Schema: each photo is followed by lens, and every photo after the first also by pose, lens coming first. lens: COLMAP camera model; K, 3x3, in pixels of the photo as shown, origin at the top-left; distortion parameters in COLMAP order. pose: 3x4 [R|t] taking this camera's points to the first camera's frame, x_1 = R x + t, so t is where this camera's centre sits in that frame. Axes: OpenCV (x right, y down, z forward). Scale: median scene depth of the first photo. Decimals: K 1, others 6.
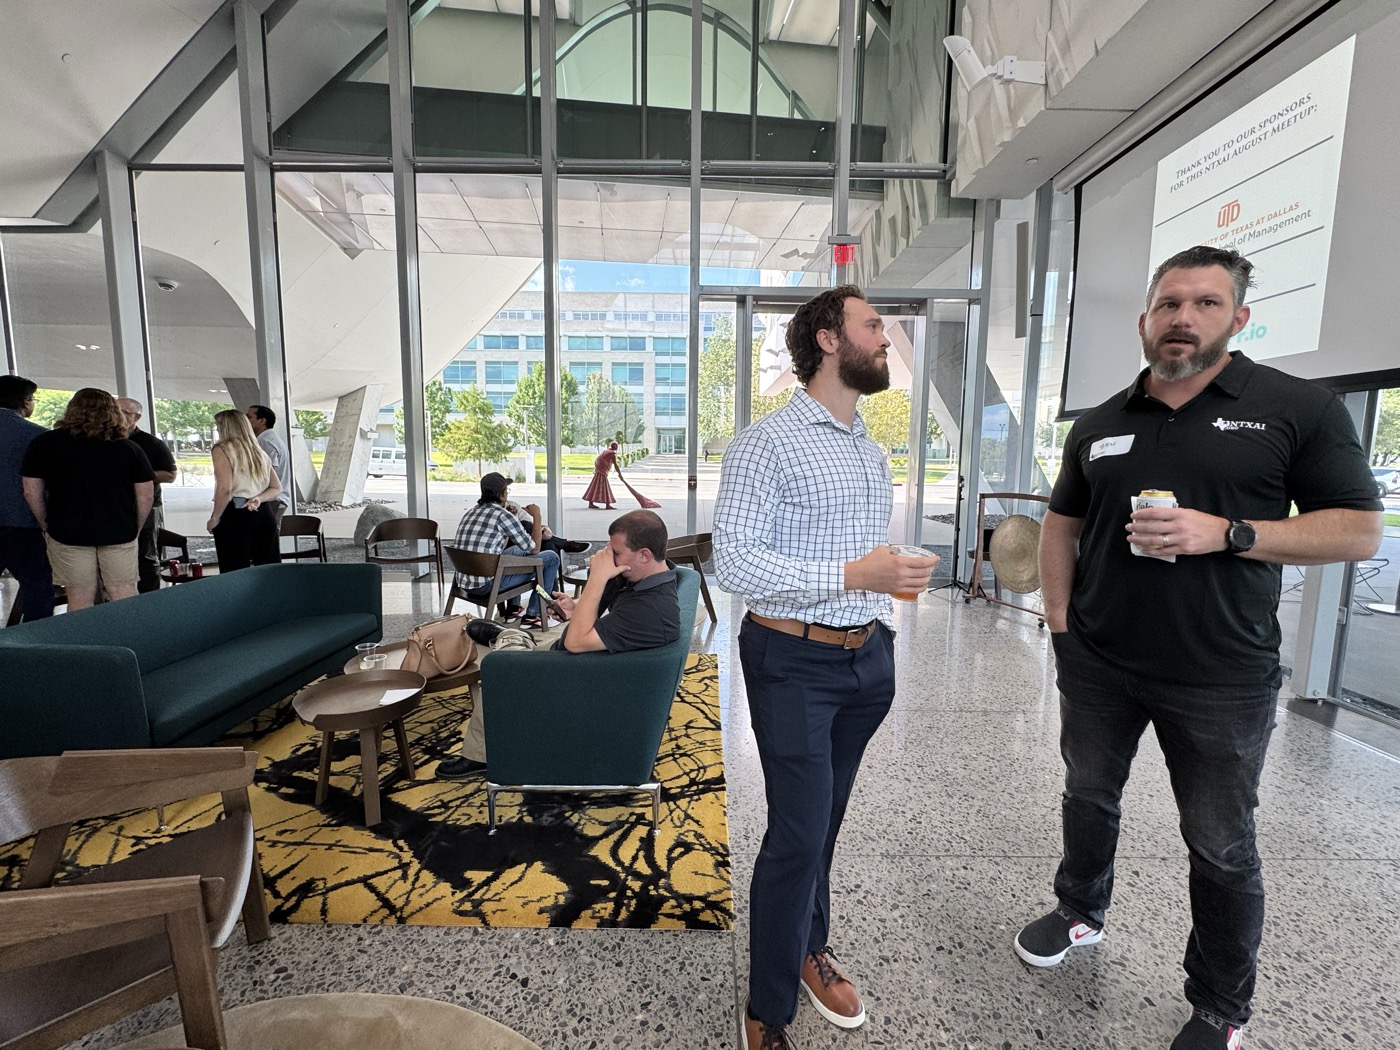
lens RADIAL K [[598.0, 0, 702.0], [0, 598.0, 524.4], [0, 0, 1]] dist [-0.001604, -0.000016]
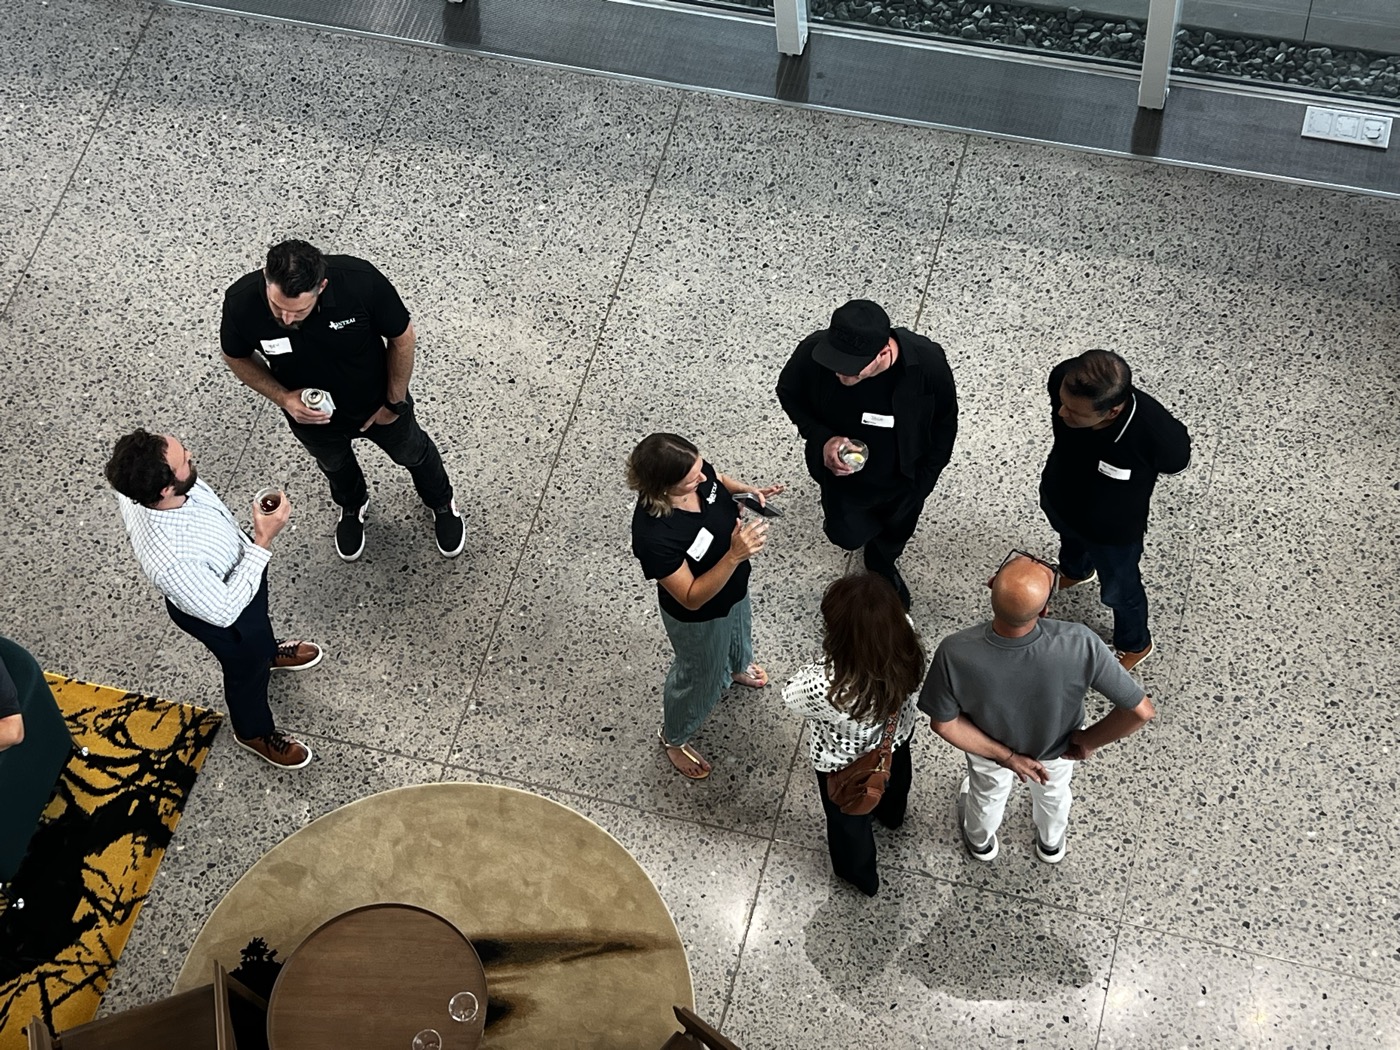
lens RADIAL K [[2278.8, 0, 701.2], [0, 2278.8, 525.2], [0, 0, 1]] dist [0.157492, 0.000000]
pose [[0.269636, -0.856579, 0.439965, -1.325110], [0.200723, 0.496846, 0.844307, -3.078762], [-0.941810, -0.139344, 0.305903, -1.240871]]
